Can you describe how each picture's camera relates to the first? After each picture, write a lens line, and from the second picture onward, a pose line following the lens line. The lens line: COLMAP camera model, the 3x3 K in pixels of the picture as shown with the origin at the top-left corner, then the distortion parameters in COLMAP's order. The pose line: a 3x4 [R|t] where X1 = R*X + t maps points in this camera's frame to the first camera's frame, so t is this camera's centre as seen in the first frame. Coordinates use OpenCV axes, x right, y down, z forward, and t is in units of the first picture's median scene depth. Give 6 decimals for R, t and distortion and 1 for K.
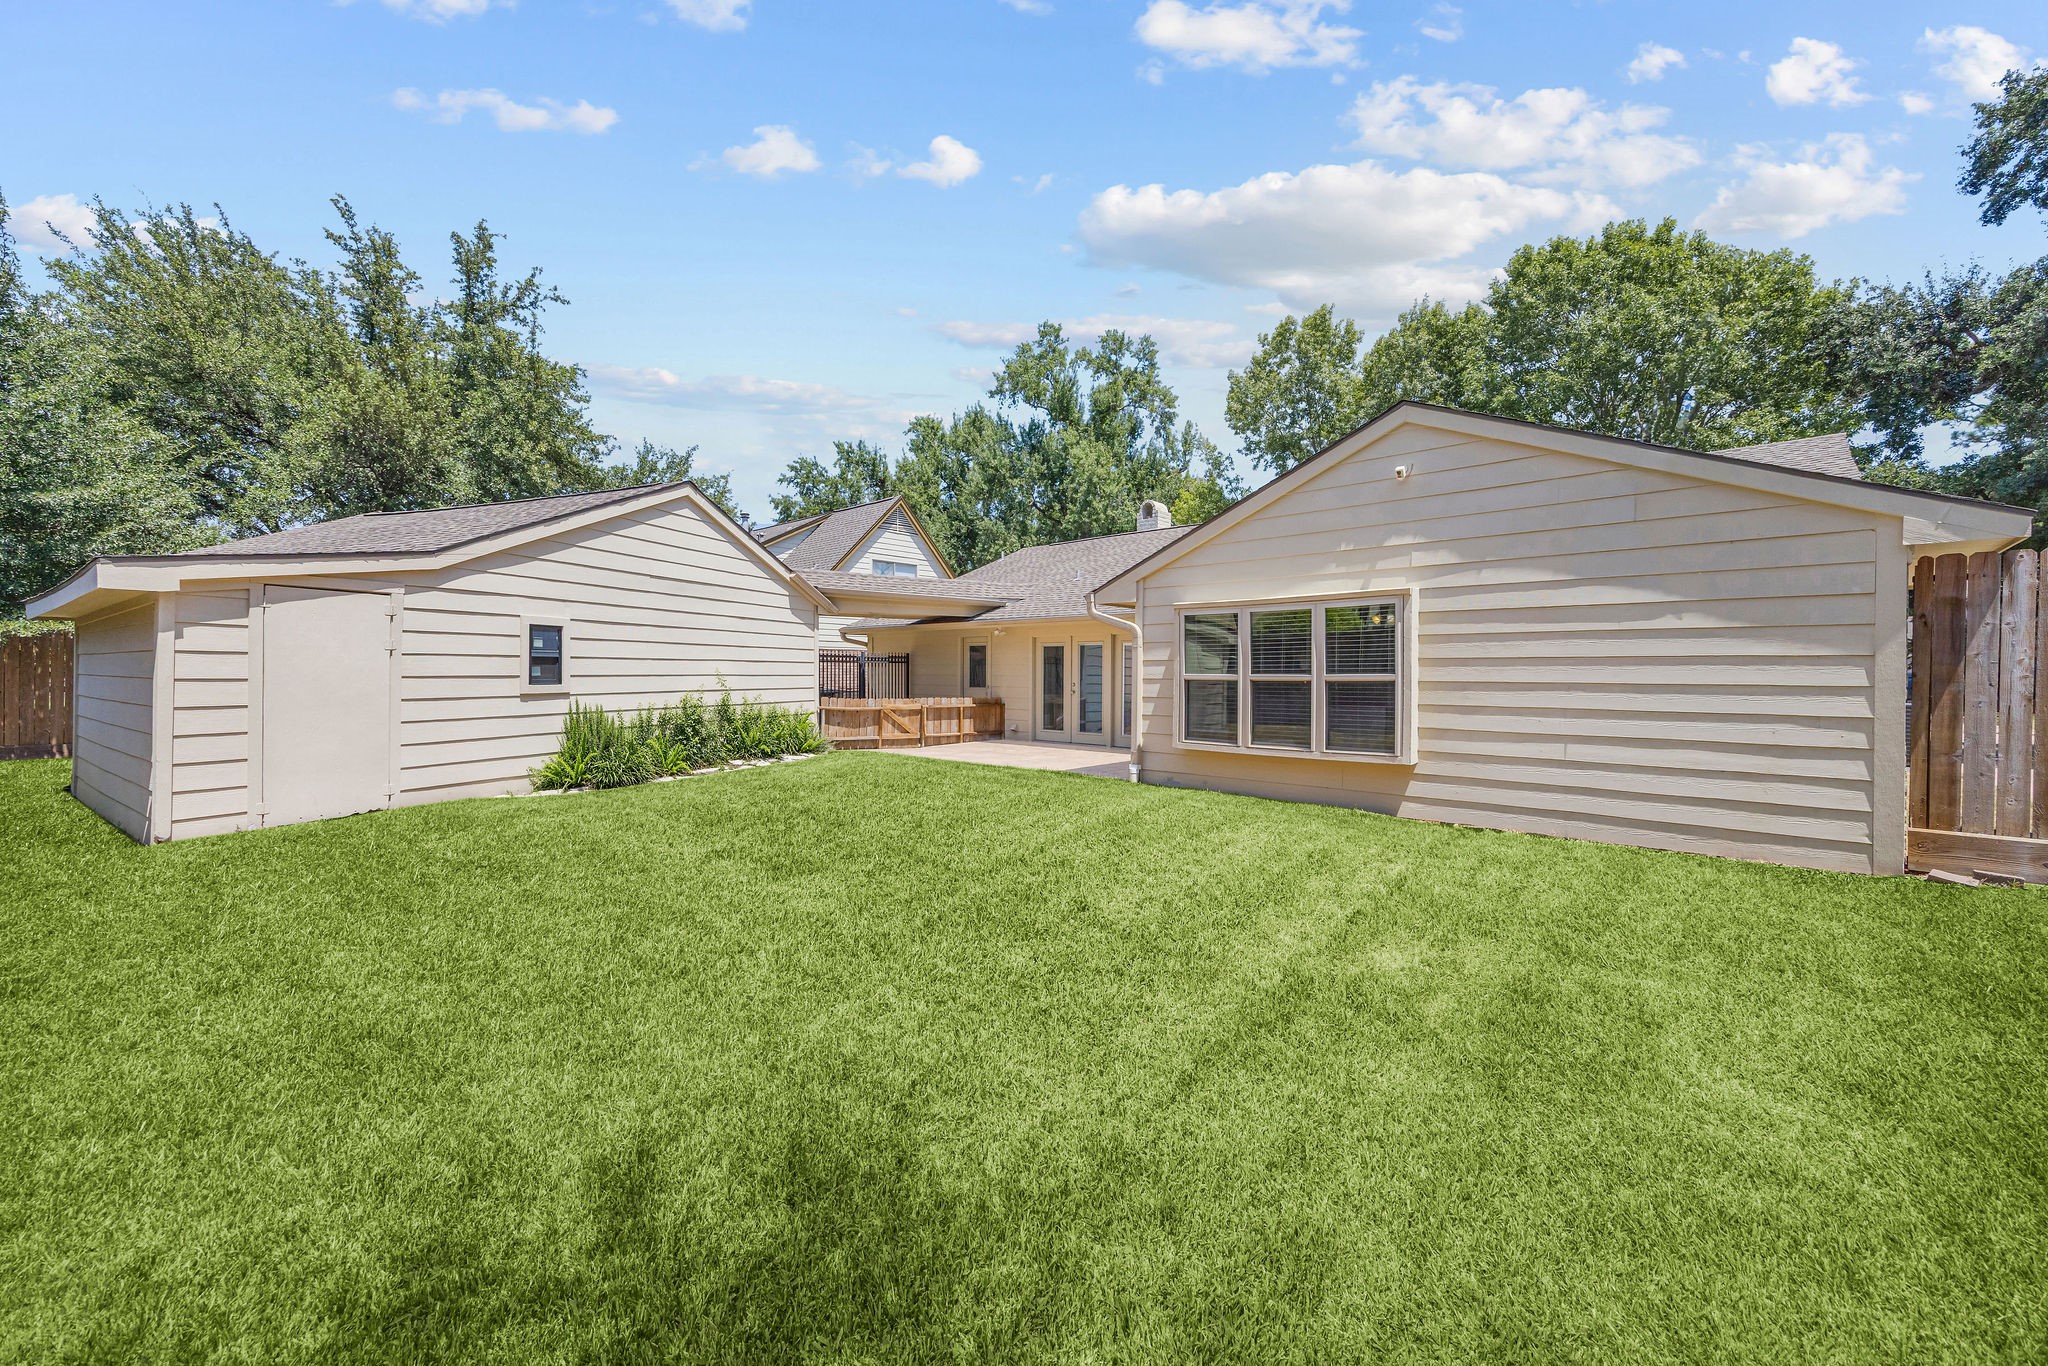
lens RADIAL K [[807.2, 0, 1011.0], [0, 807.2, 673.5], [0, 0, 1]] dist [0.009471, 0.000077]
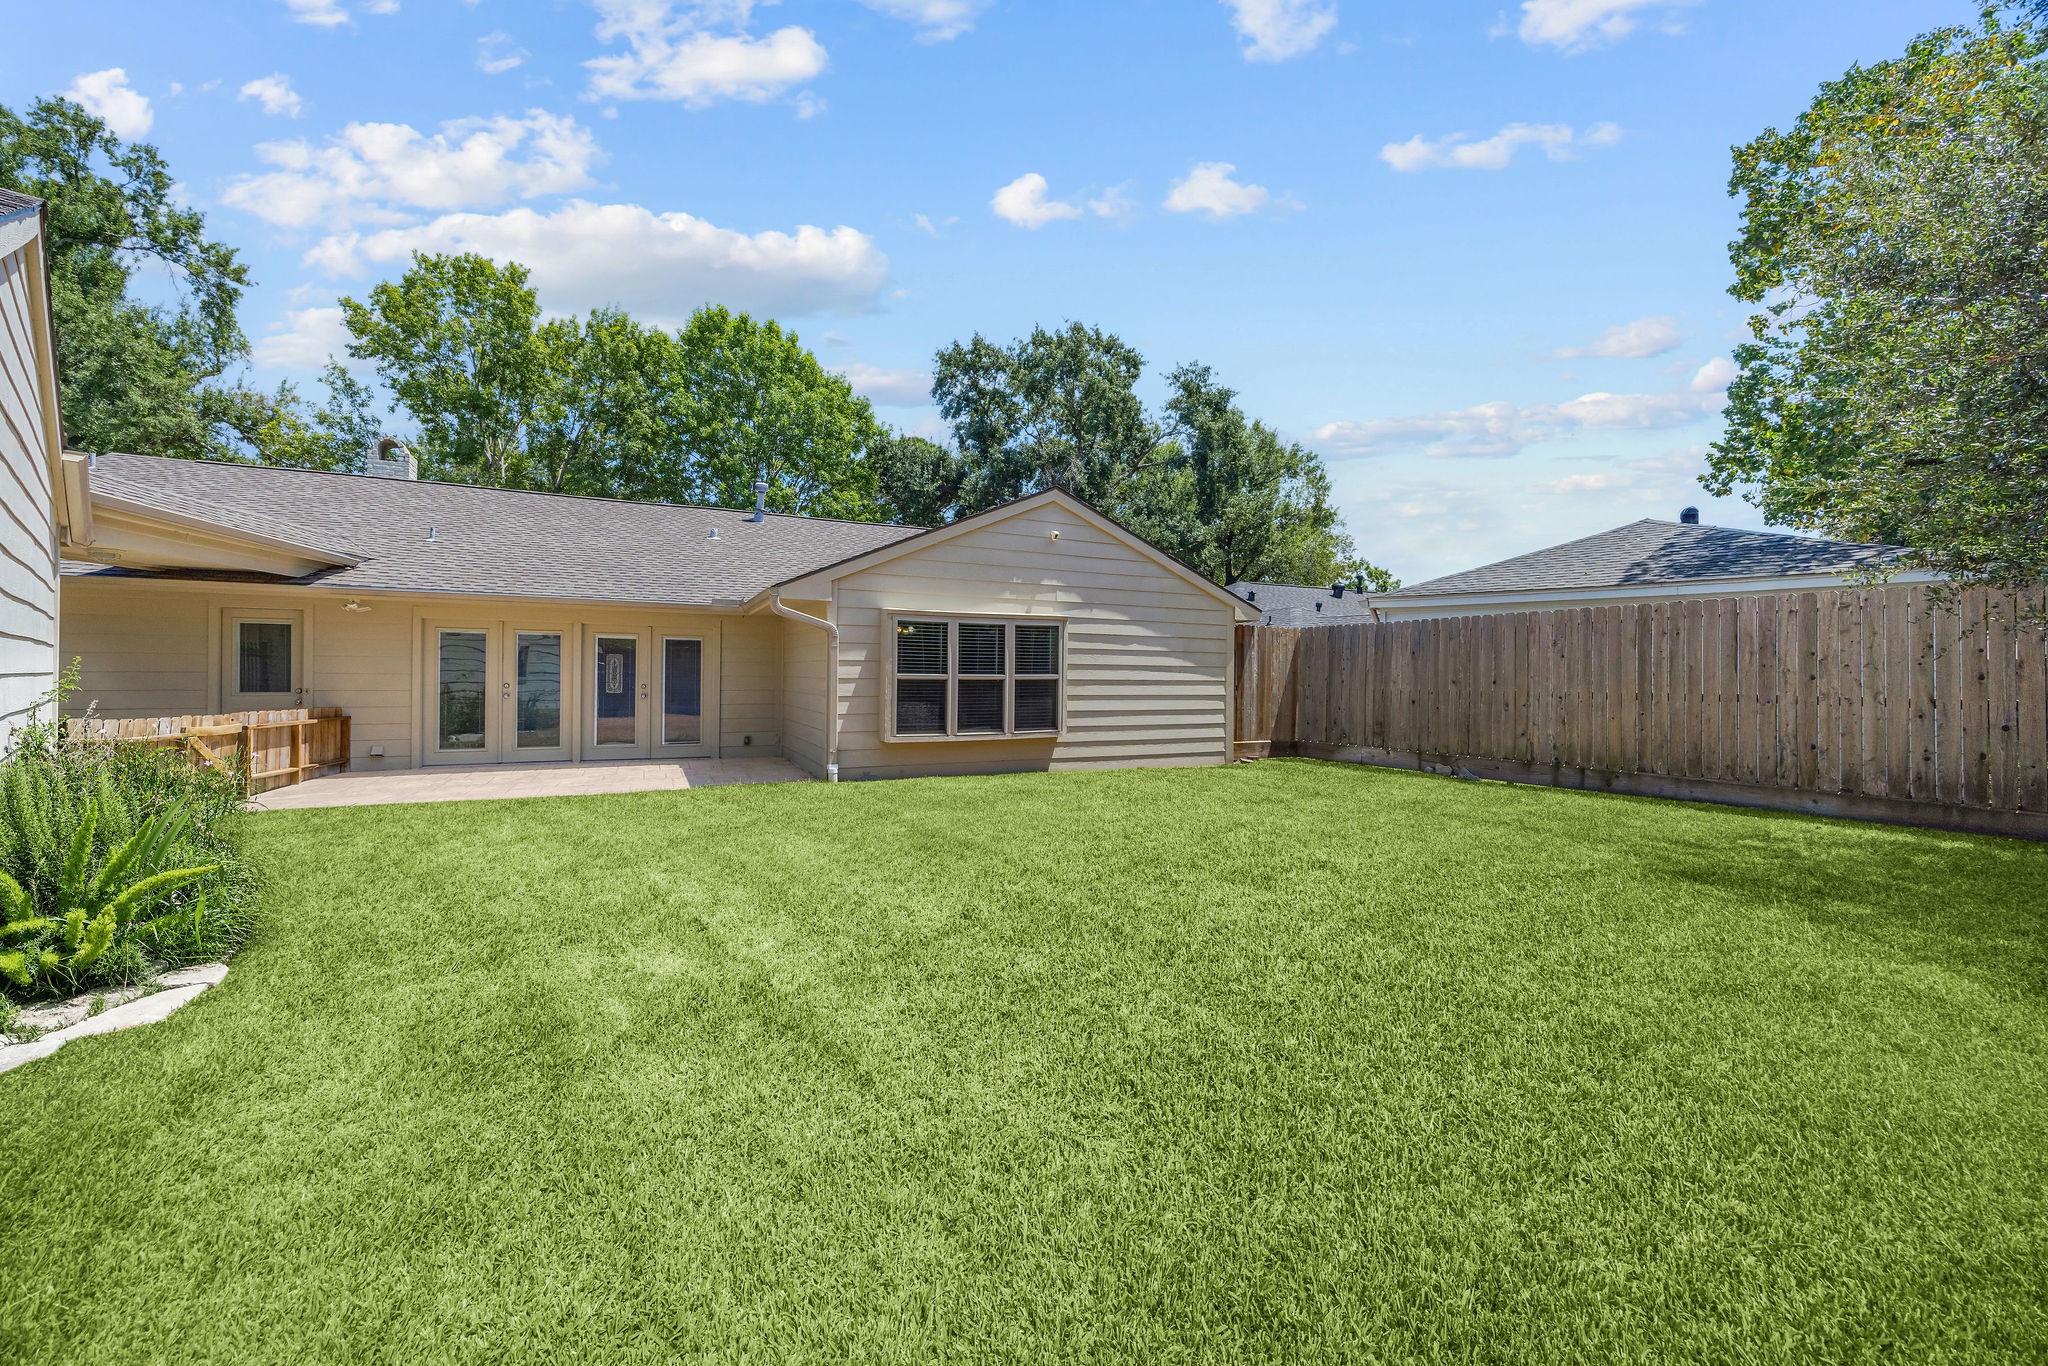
lens RADIAL K [[807.2, 0, 1024.3], [0, 807.2, 669.2], [0, 0, 1]] dist [0.009471, 0.000077]
pose [[0.359692, 0.007764, 0.933039, -0.362974], [-0.005334, 0.999966, -0.006265, 0.000259], [-0.933056, -0.002724, 0.359721, 0.216696]]
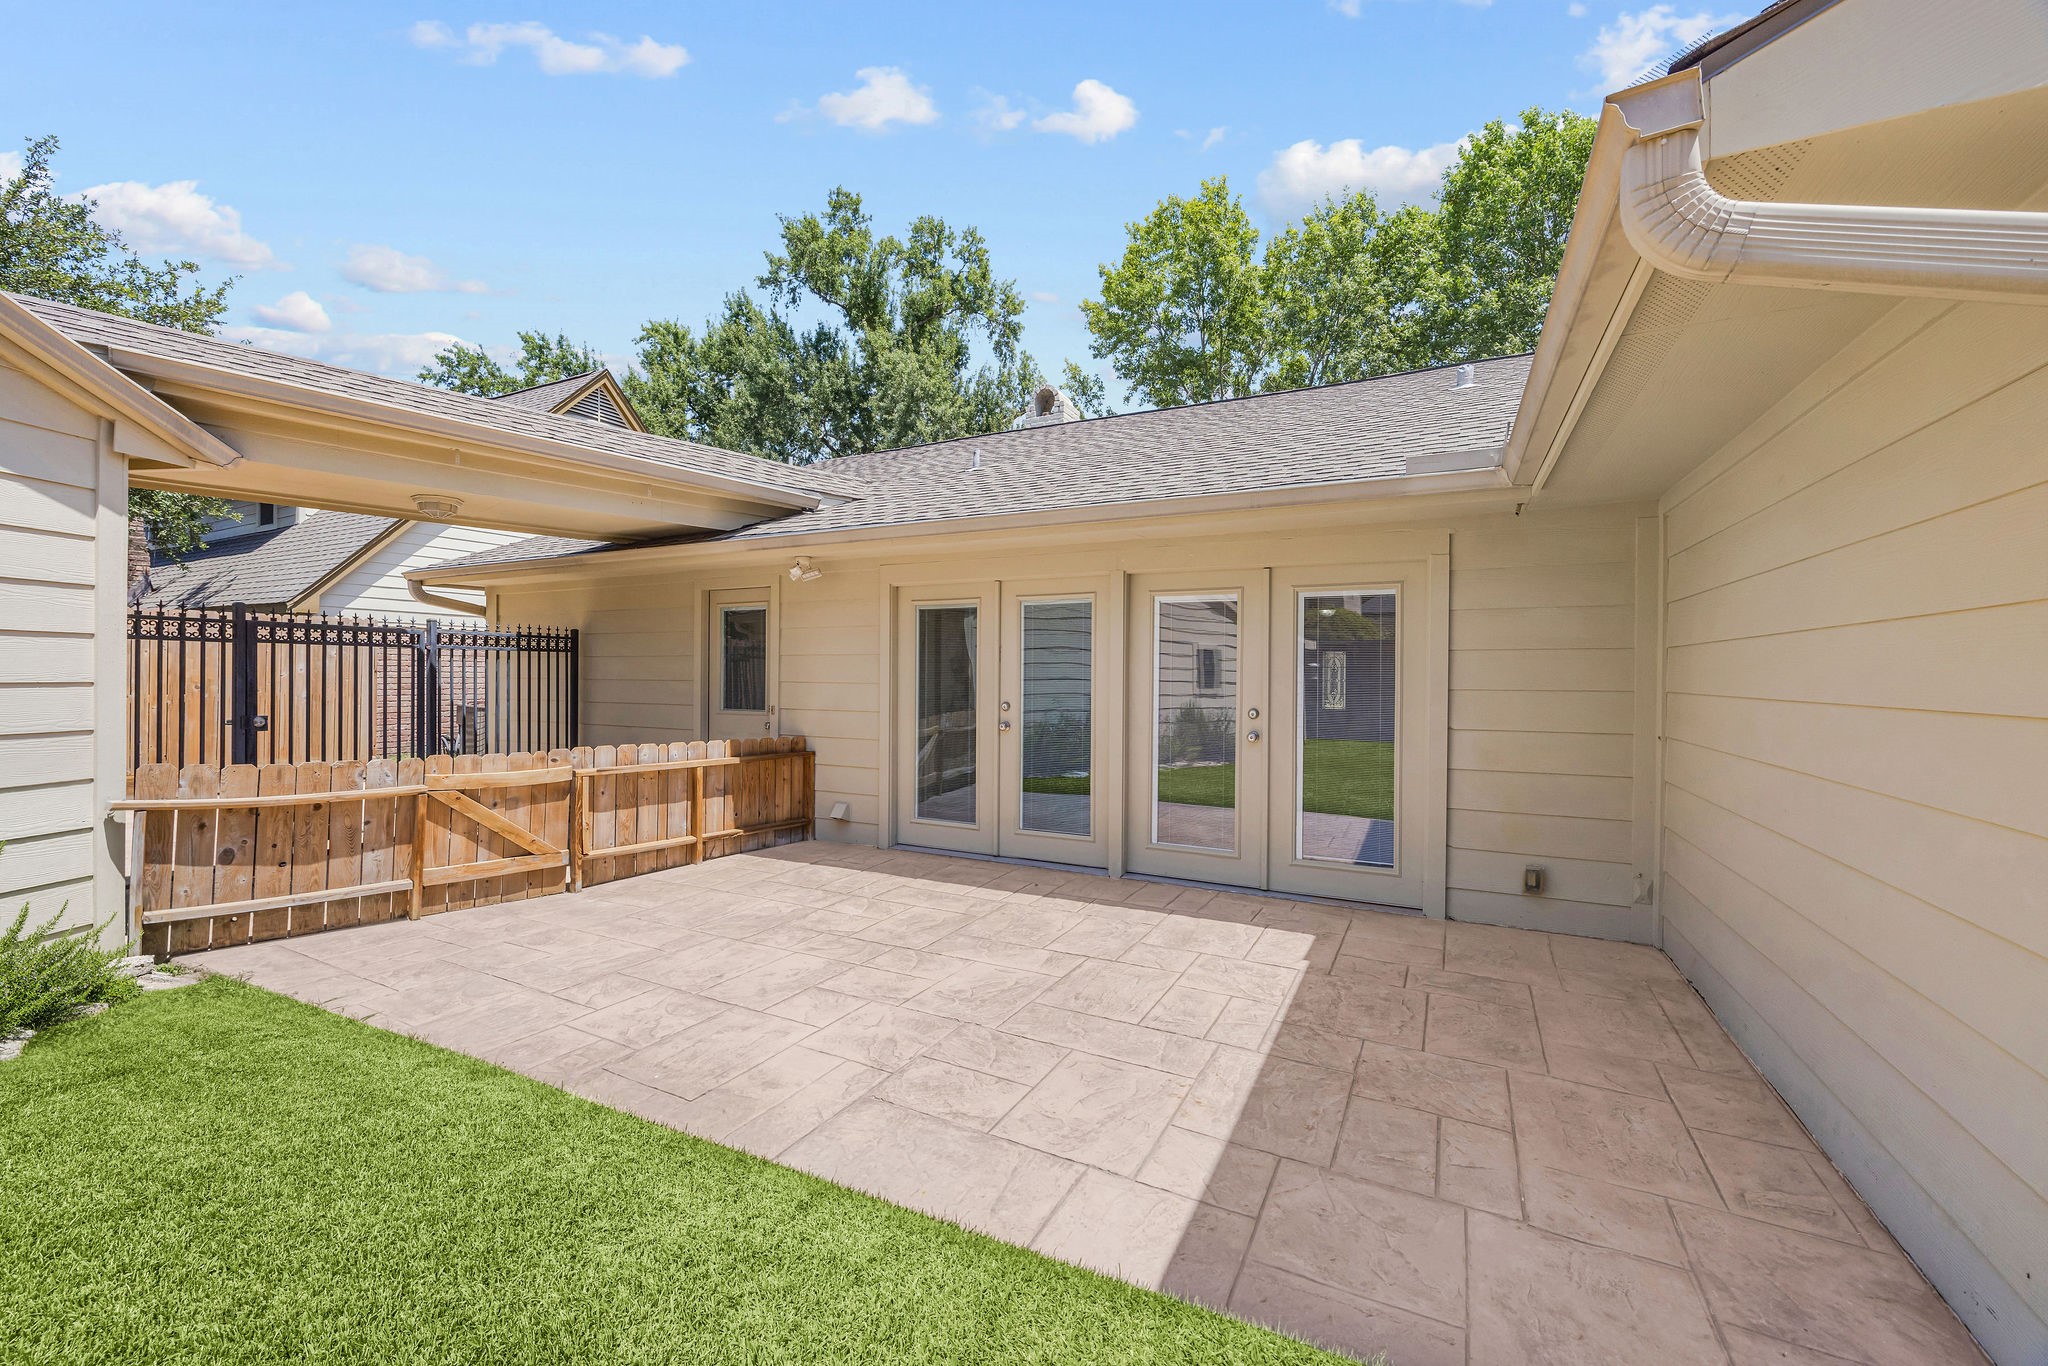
lens RADIAL K [[807.2, 0, 1005.8], [0, 807.2, 676.5], [0, 0, 1]] dist [0.009471, 0.000077]
pose [[0.962628, -0.001555, 0.270822, -0.021466], [0.000543, 0.999993, 0.003810, -0.001380], [-0.270825, -0.003521, 0.962622, 0.495437]]
